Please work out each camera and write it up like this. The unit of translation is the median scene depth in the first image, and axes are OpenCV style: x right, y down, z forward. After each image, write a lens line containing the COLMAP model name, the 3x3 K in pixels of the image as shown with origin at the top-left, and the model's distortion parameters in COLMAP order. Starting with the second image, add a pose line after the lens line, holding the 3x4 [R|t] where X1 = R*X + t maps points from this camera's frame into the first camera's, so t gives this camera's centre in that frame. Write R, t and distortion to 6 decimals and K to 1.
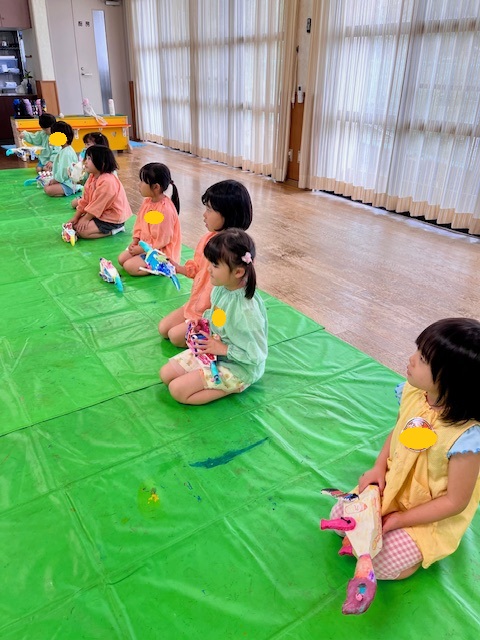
lens RADIAL K [[494.6, 0, 231.0], [0, 494.6, 320.7], [0, 0, 1]] dist [0.109539, -0.147812]
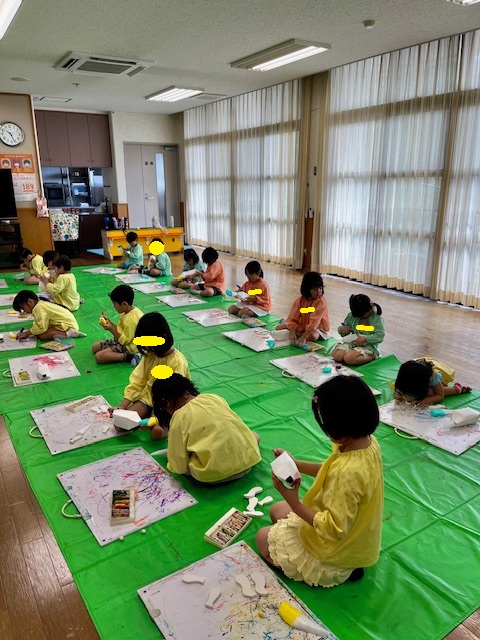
lens RADIAL K [[494.6, 0, 231.0], [0, 494.6, 320.7], [0, 0, 1]] dist [0.109539, -0.147812]
pose [[0.999523, -0.012220, -0.028372, -0.052308], [0.006602, 0.981711, -0.190263, 0.122233], [0.030178, 0.189985, 0.981323, -0.336557]]
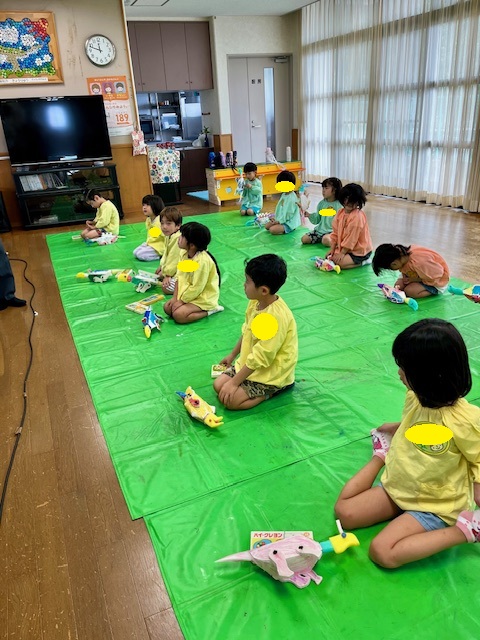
lens RADIAL K [[494.6, 0, 231.0], [0, 494.6, 320.7], [0, 0, 1]] dist [0.109539, -0.147812]
pose [[0.983129, 0.000119, -0.182915, -0.200988], [-0.012247, 0.997799, -0.065176, 0.018263], [0.182504, 0.066317, 0.980966, -0.094861]]
